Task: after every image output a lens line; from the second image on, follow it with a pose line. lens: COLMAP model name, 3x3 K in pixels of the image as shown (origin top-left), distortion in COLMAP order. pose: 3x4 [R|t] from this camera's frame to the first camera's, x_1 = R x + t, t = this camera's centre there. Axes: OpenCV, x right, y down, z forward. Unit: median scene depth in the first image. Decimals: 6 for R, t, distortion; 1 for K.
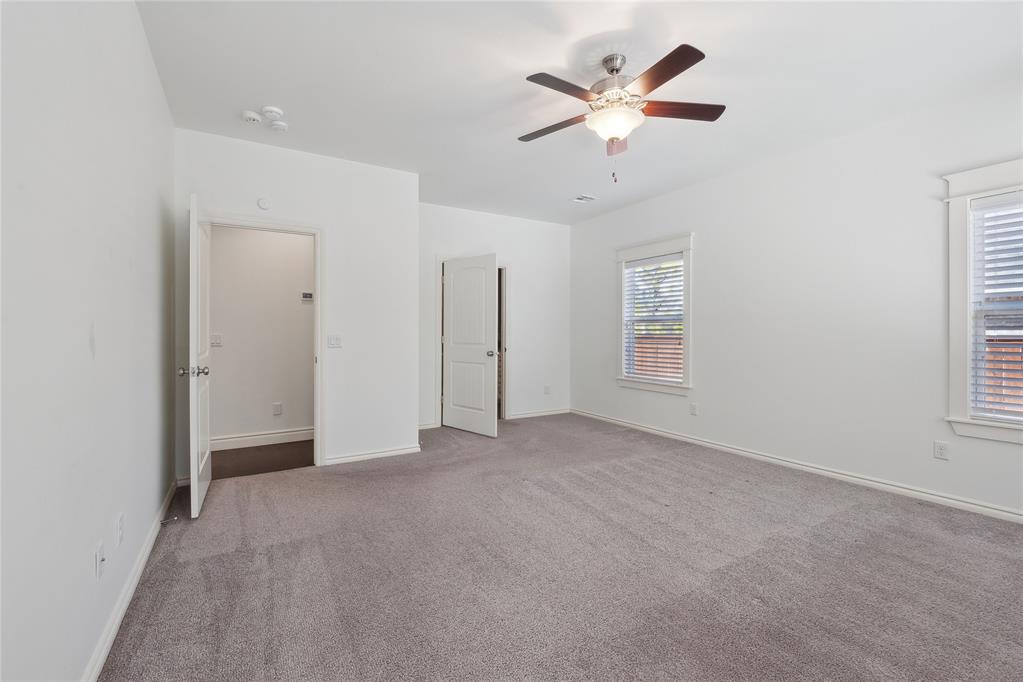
lens RADIAL K [[435.4, 0, 498.1], [0, 435.4, 339.3], [0, 0, 1]] dist [-0.003524, -0.000485]
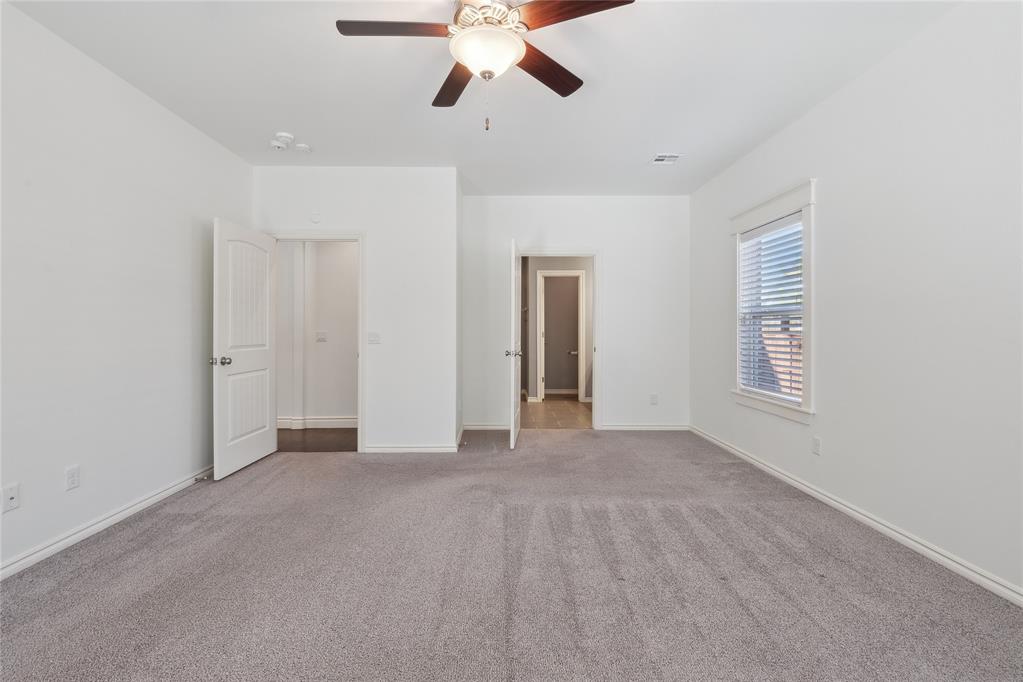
lens RADIAL K [[435.4, 0, 510.3], [0, 435.4, 332.0], [0, 0, 1]] dist [-0.003524, -0.000485]
pose [[0.870107, 0.002266, -0.492857, 0.442242], [-0.007388, 0.999937, -0.008444, -0.002967], [0.492807, 0.010988, 0.870069, 0.236227]]
